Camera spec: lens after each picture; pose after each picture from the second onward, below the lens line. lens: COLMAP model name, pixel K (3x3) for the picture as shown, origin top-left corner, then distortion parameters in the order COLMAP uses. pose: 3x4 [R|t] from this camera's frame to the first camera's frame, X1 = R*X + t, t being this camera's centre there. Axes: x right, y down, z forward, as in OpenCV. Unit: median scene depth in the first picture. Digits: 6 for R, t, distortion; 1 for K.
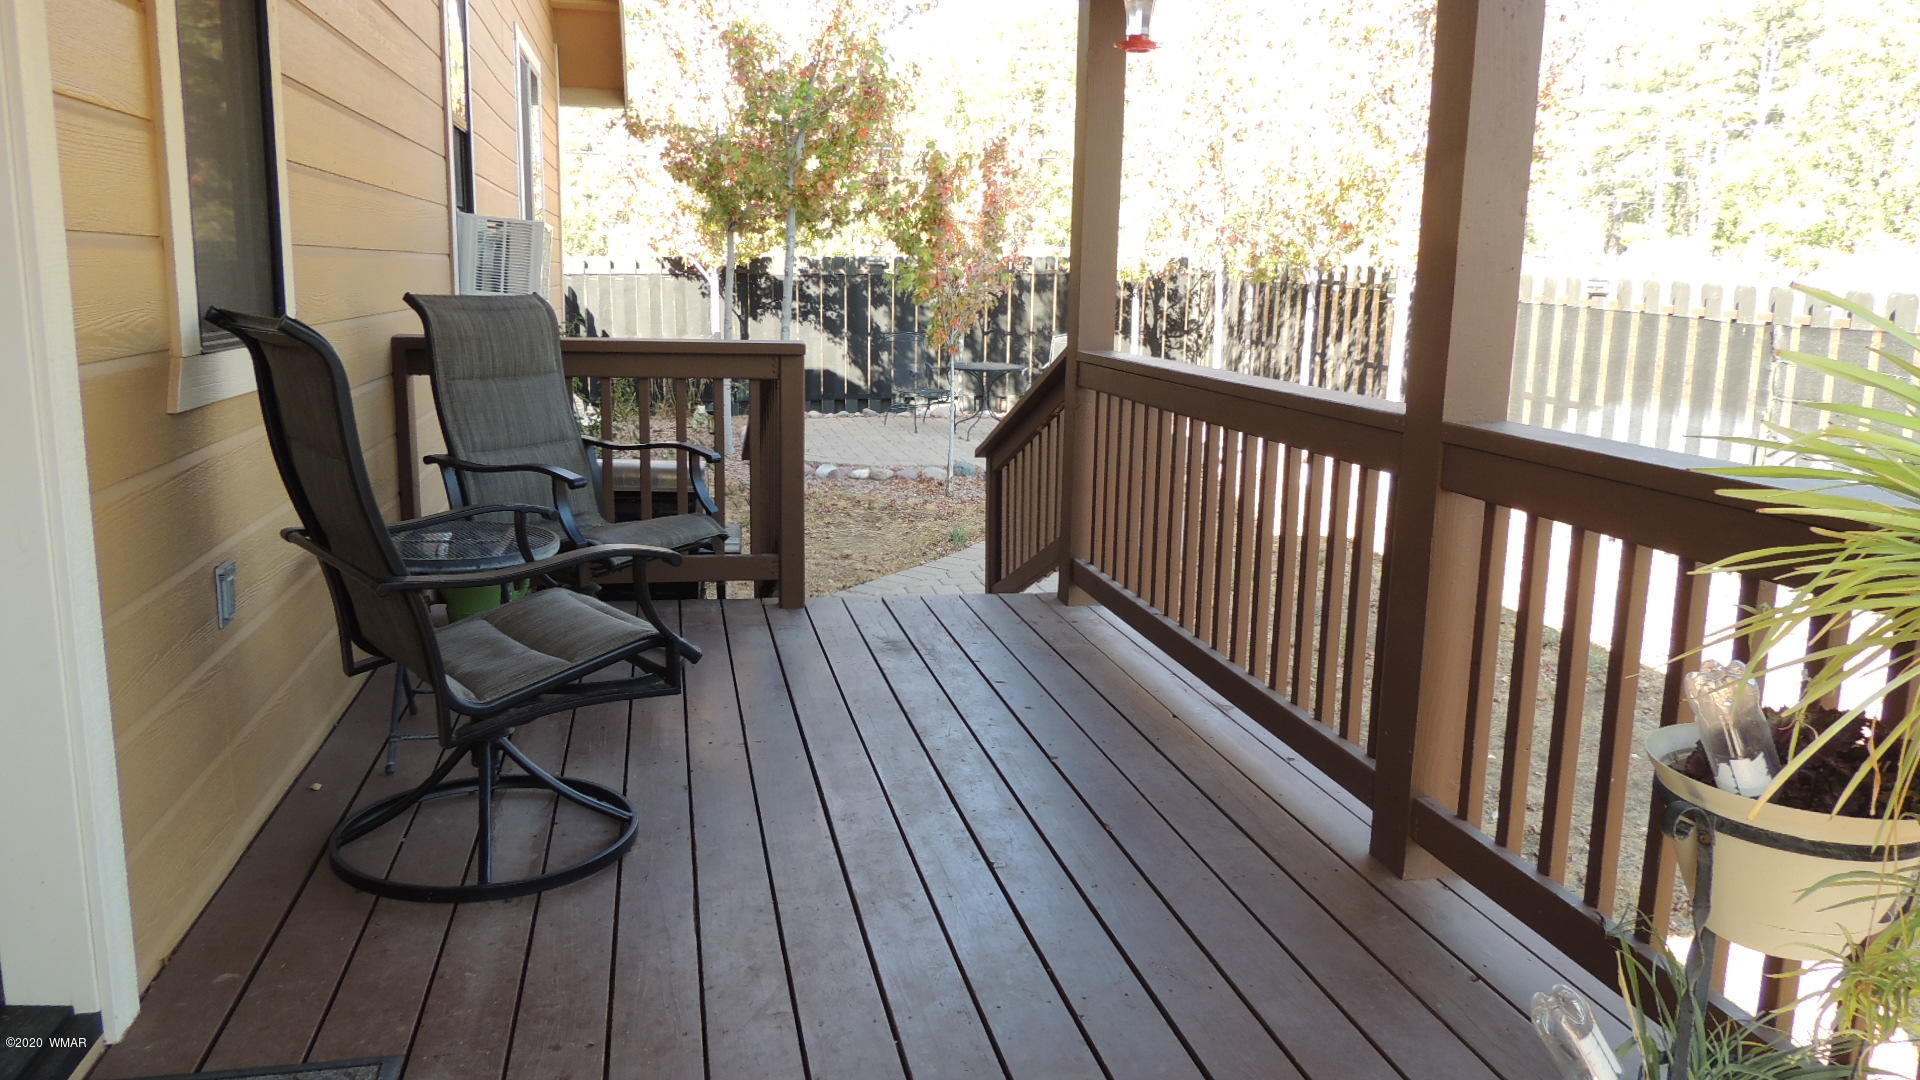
lens RADIAL K [[1359.2, 0, 964.7], [0, 1359.2, 544.6], [0, 0, 1]] dist [-0.036088, 0.009225]
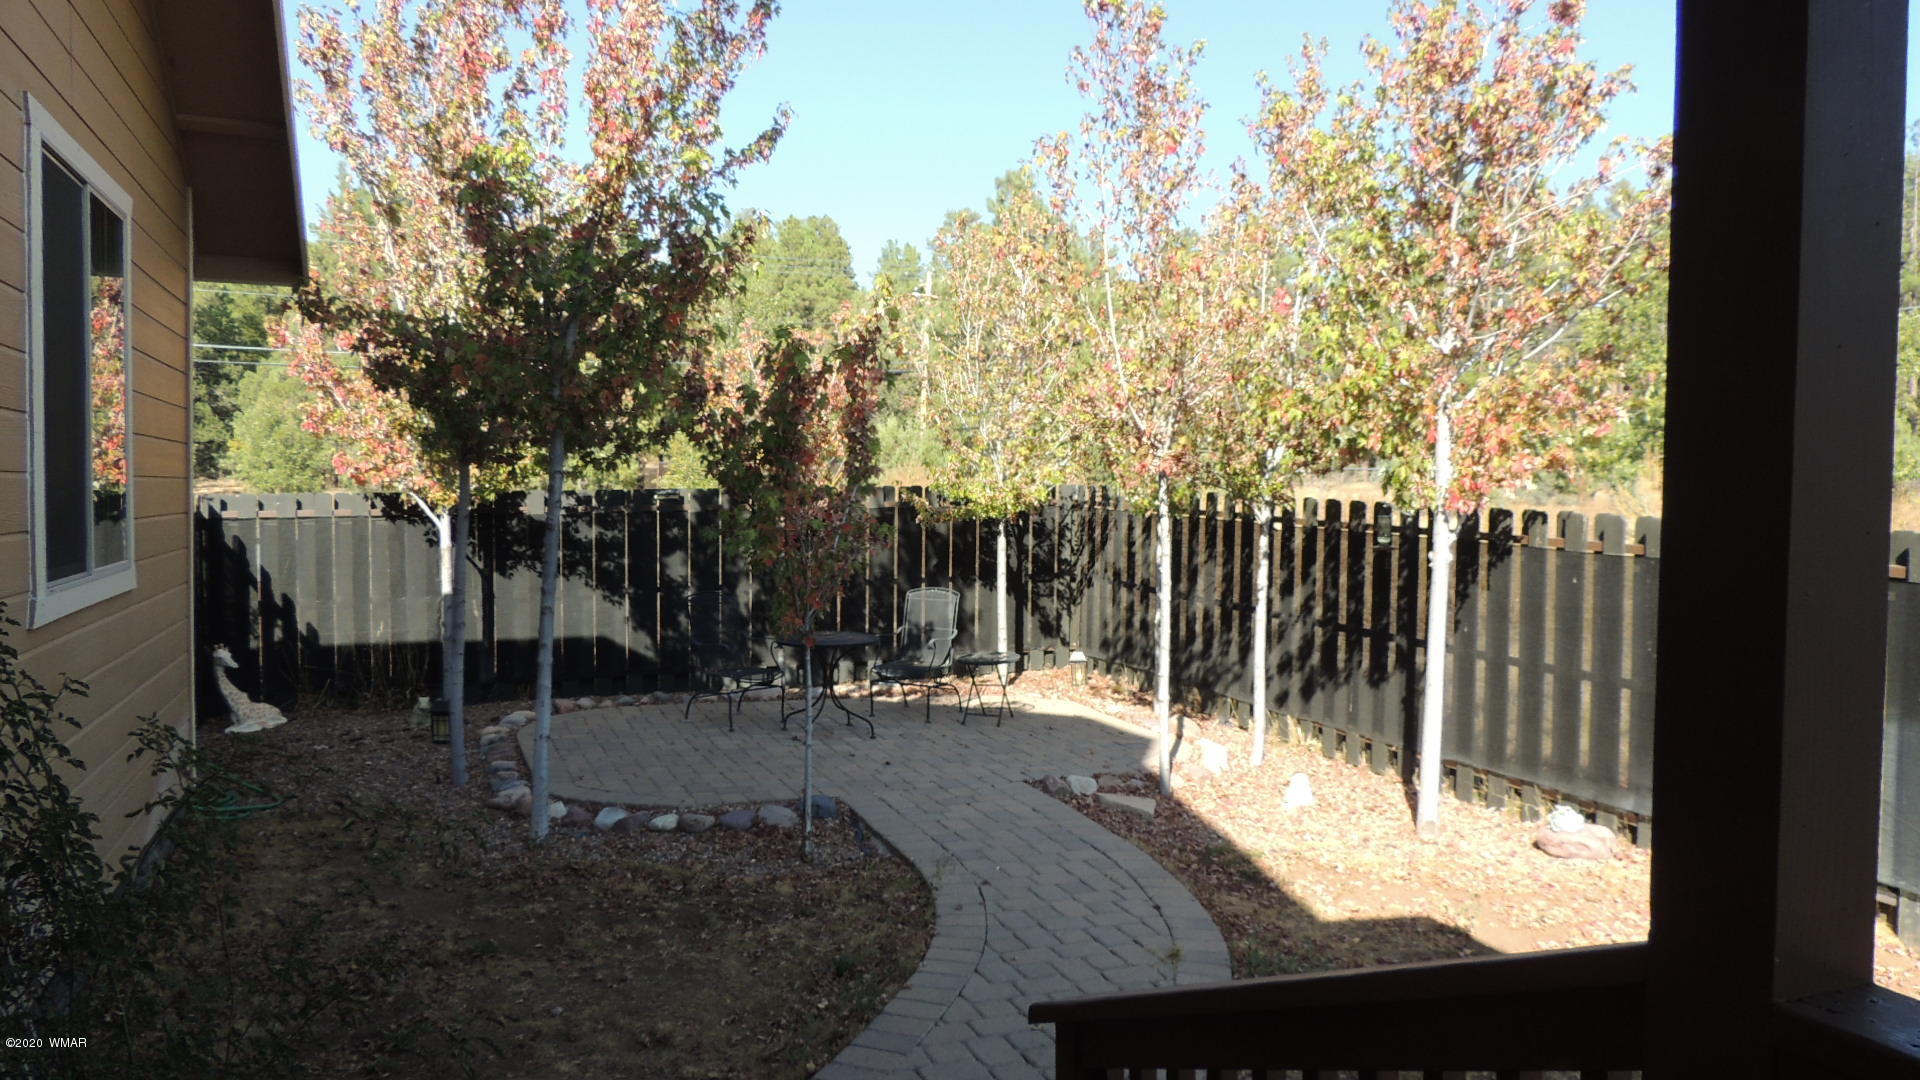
lens RADIAL K [[1381.1, 0, 955.3], [0, 1381.1, 535.0], [0, 0, 1]] dist [-0.019808, 0.003424]
pose [[0.986771, -0.015442, 0.161385, -0.046322], [0.041359, 0.986493, -0.158493, -0.083551], [-0.156758, 0.163071, 0.974082, 0.325375]]
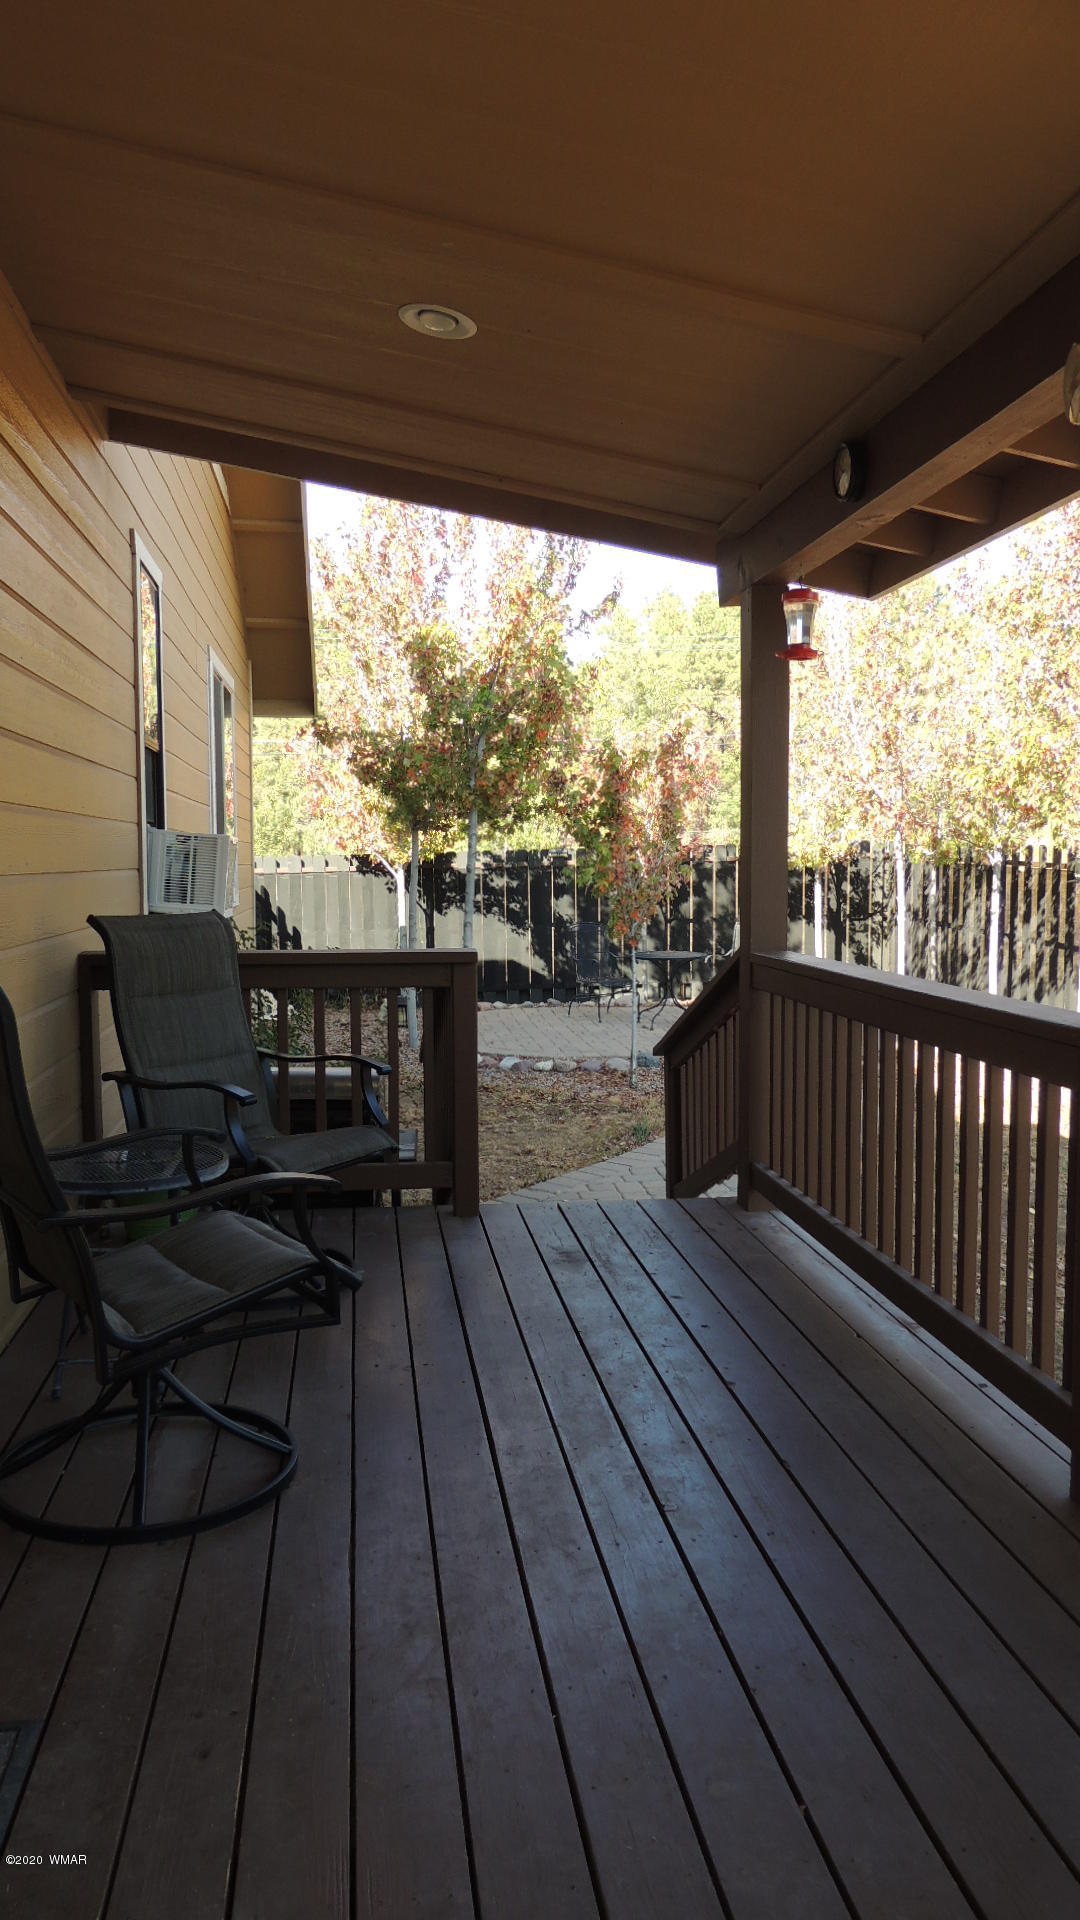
lens RADIAL K [[1359.2, 0, 540.0], [0, 1359.2, 960.0], [0, 0, 1]] dist [-0.036088, 0.009225]
pose [[0.996404, -0.020797, -0.082140, 0.004583], [0.010552, 0.992321, -0.123238, -0.006475], [0.084073, 0.121928, 0.988972, 0.002197]]
